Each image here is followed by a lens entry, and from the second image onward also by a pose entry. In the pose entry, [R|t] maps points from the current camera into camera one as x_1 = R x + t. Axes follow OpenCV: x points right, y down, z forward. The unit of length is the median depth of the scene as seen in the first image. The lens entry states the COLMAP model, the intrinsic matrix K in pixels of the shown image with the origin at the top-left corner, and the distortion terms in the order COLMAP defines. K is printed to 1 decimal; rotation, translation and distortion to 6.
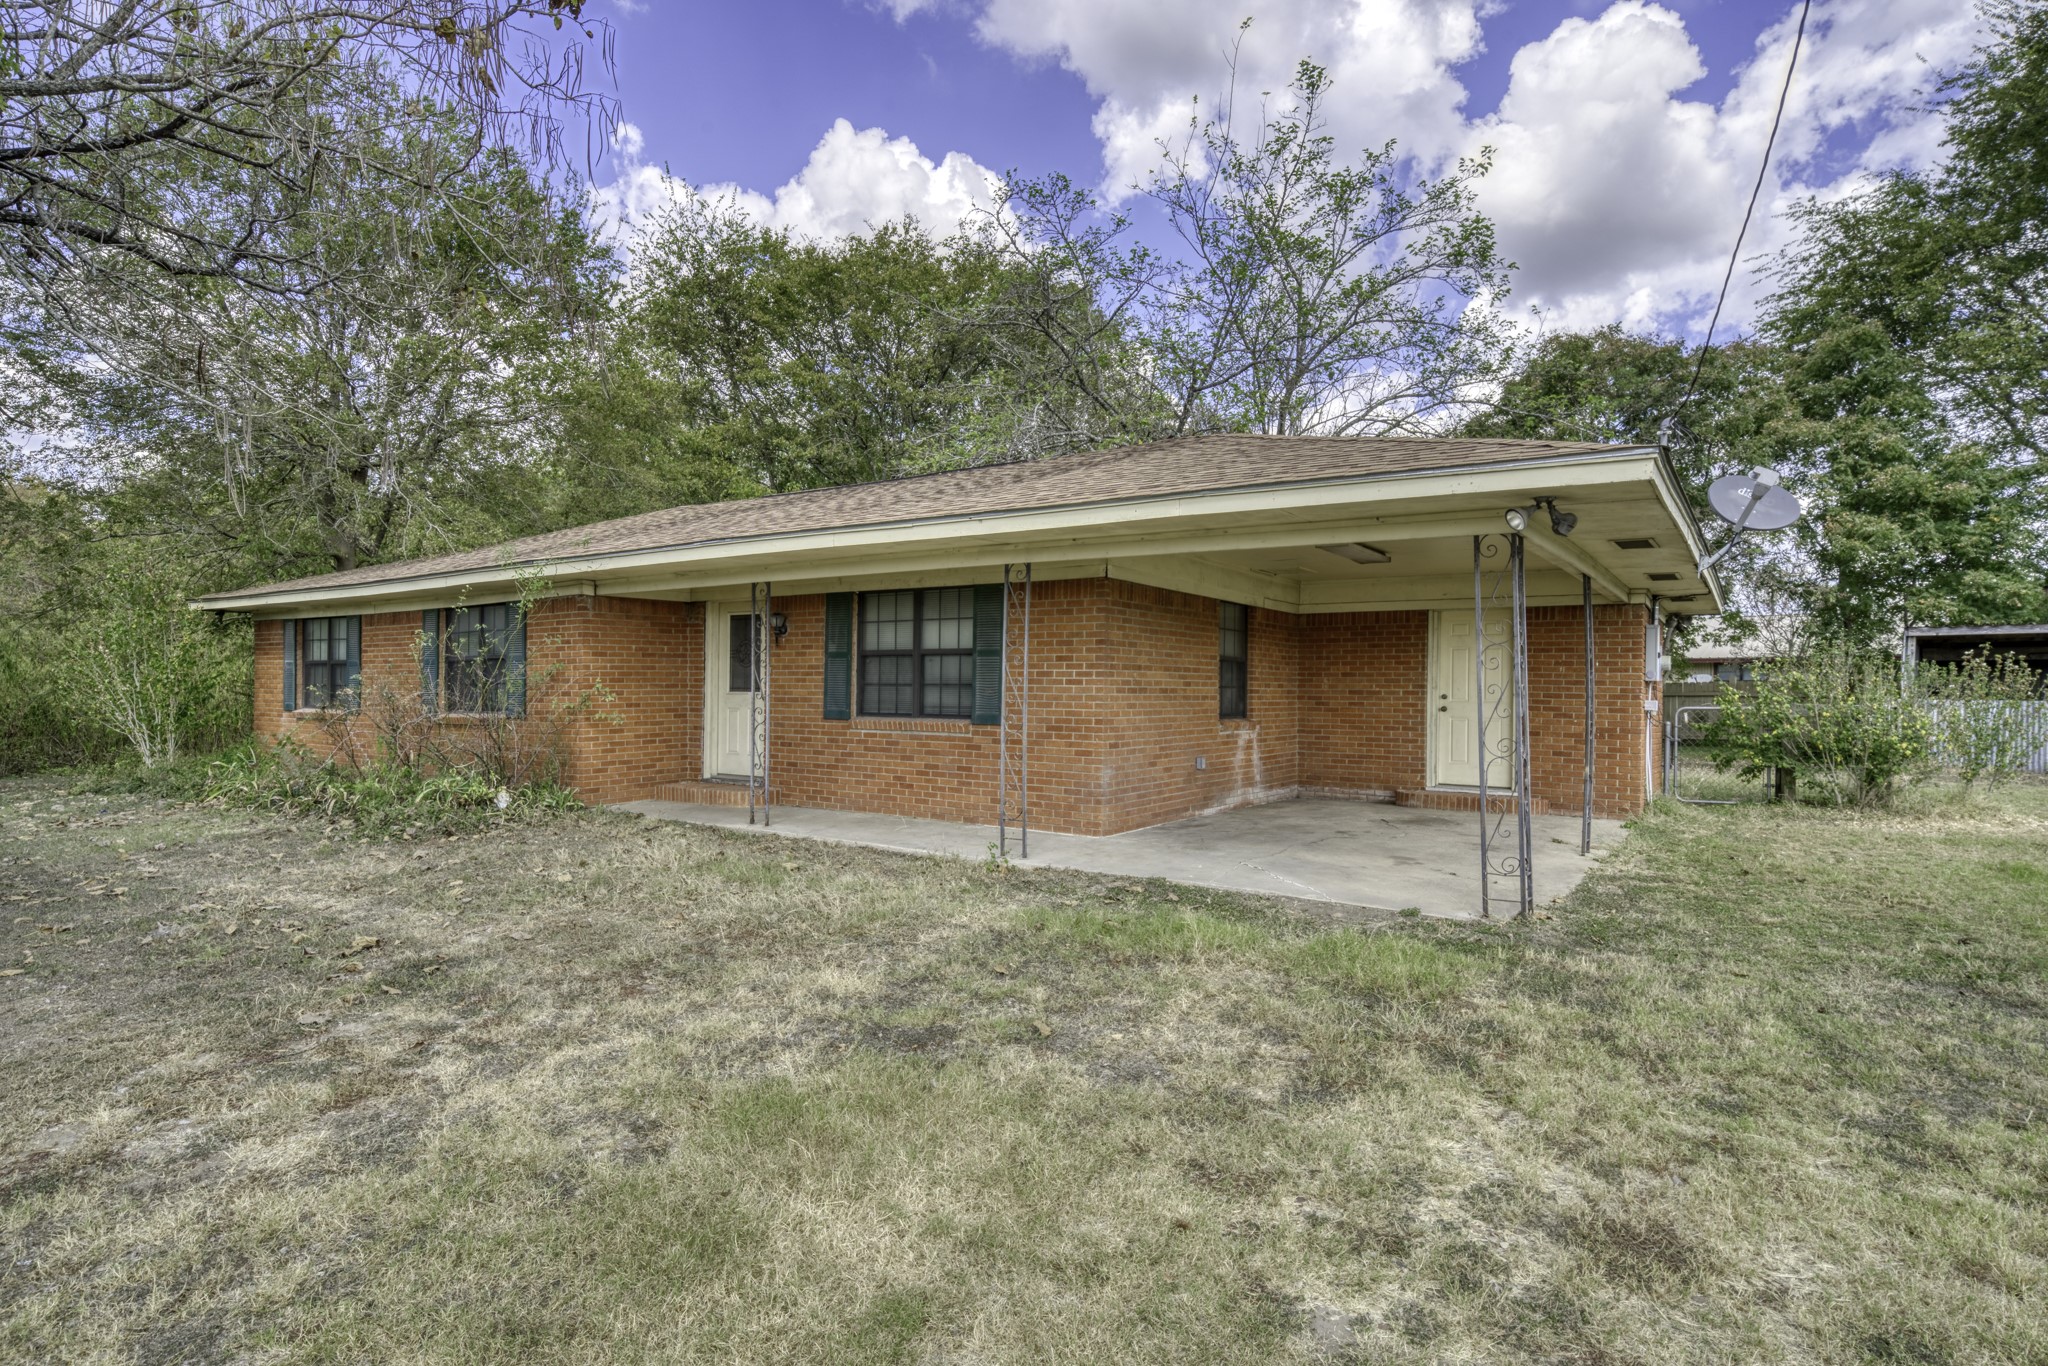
lens RADIAL K [[1042.9, 0, 1038.5], [0, 1042.9, 679.9], [0, 0, 1]] dist [0.024058, 0.001998]
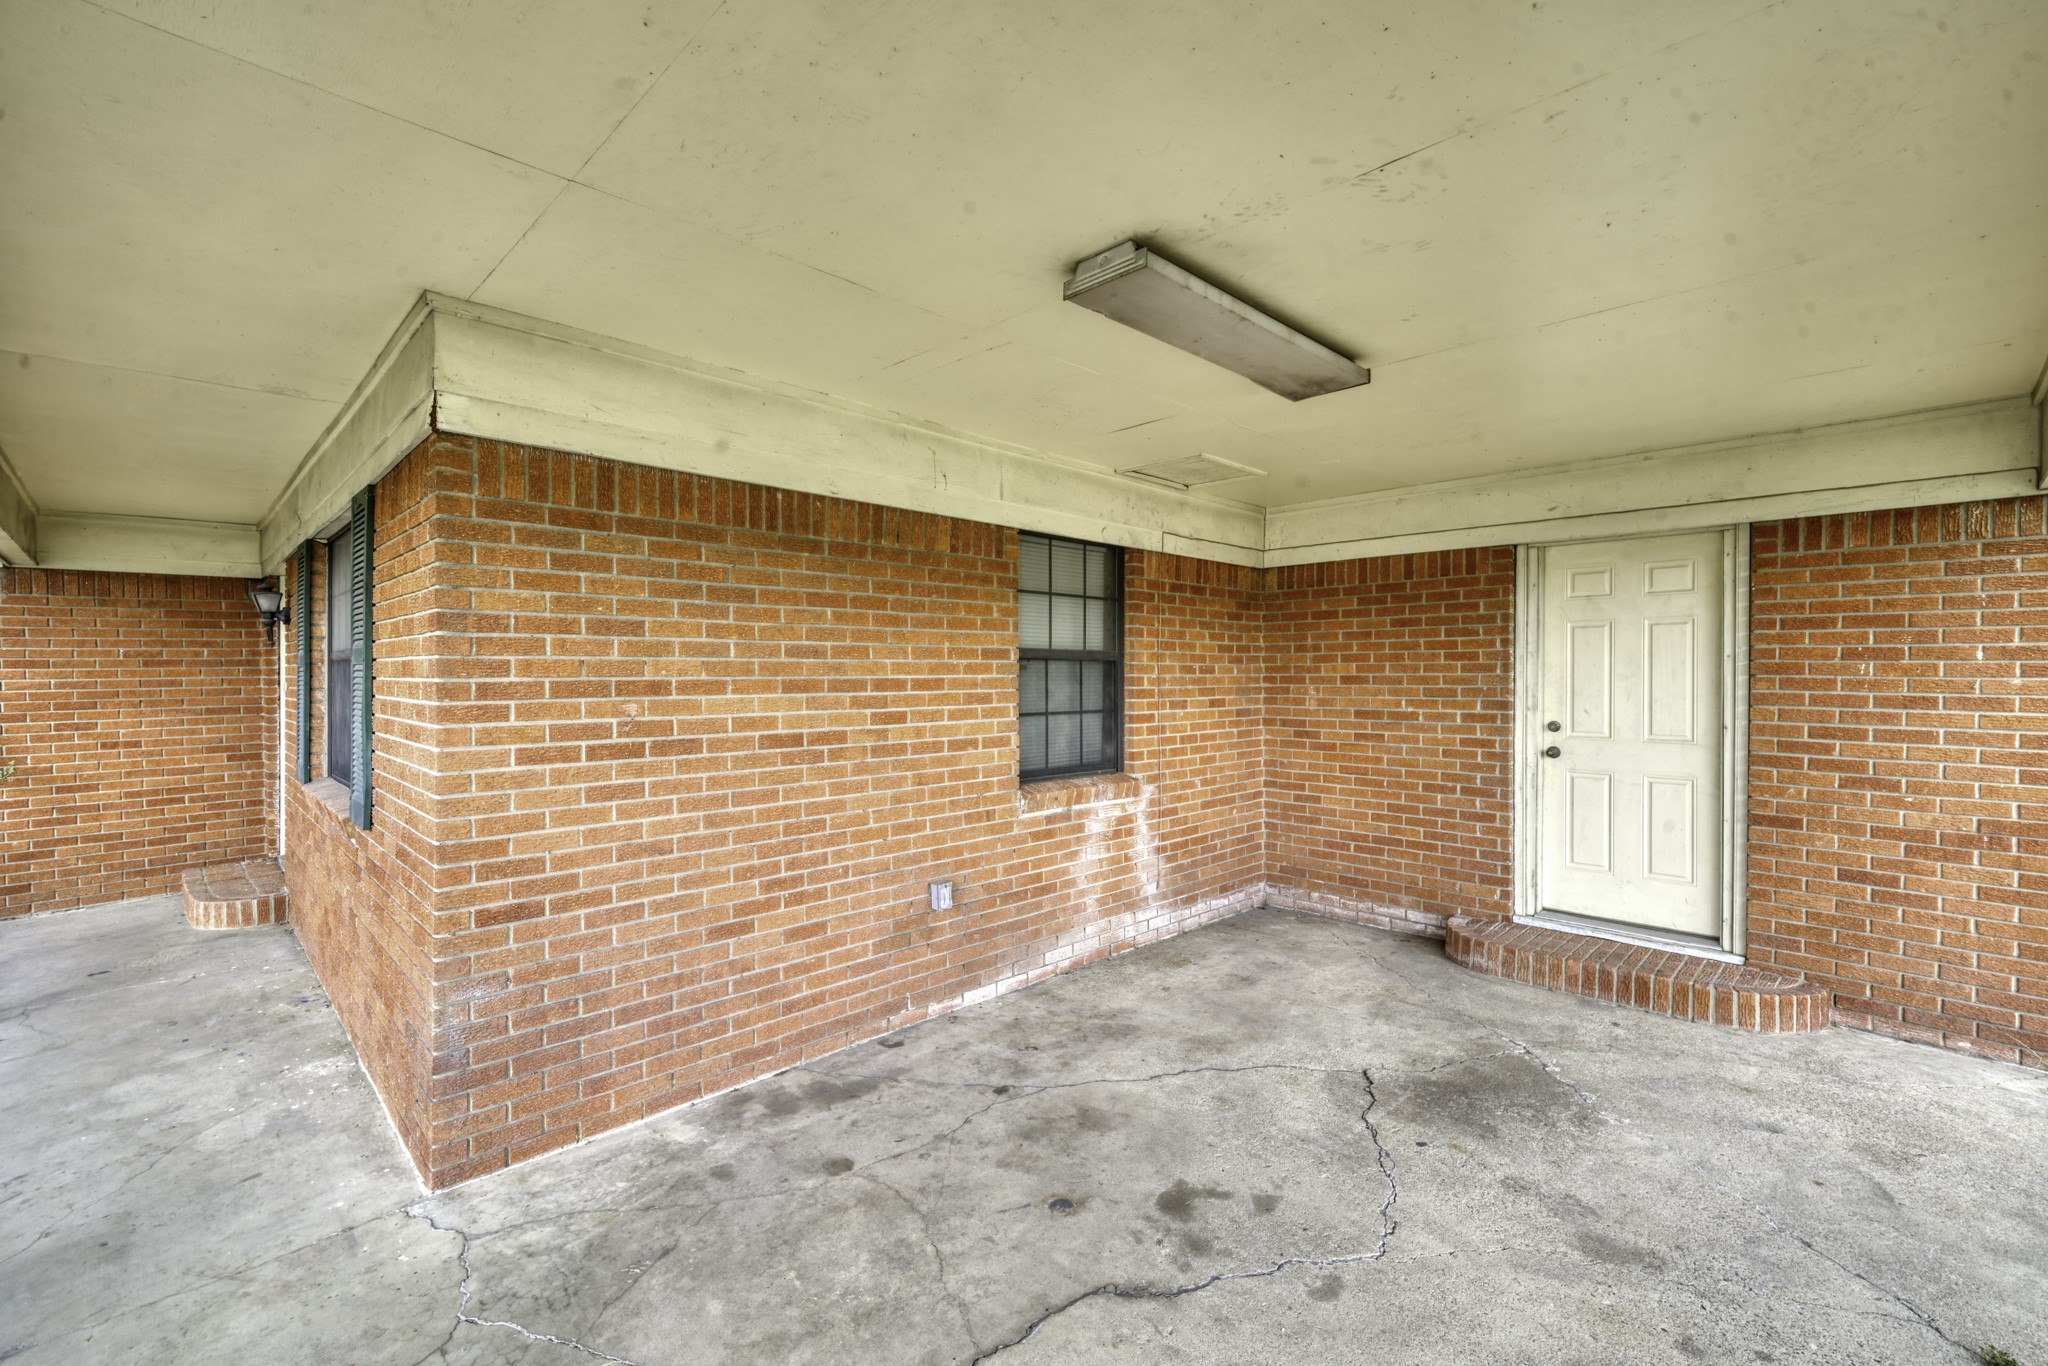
lens RADIAL K [[910.6, 0, 1005.4], [0, 910.6, 677.8], [0, 0, 1]] dist [0.002652, 0.000443]
pose [[0.981202, -0.011982, -0.192611, 0.227382], [0.014122, 0.999853, 0.009741, -0.013626], [0.192466, -0.012278, 0.981227, 0.556836]]
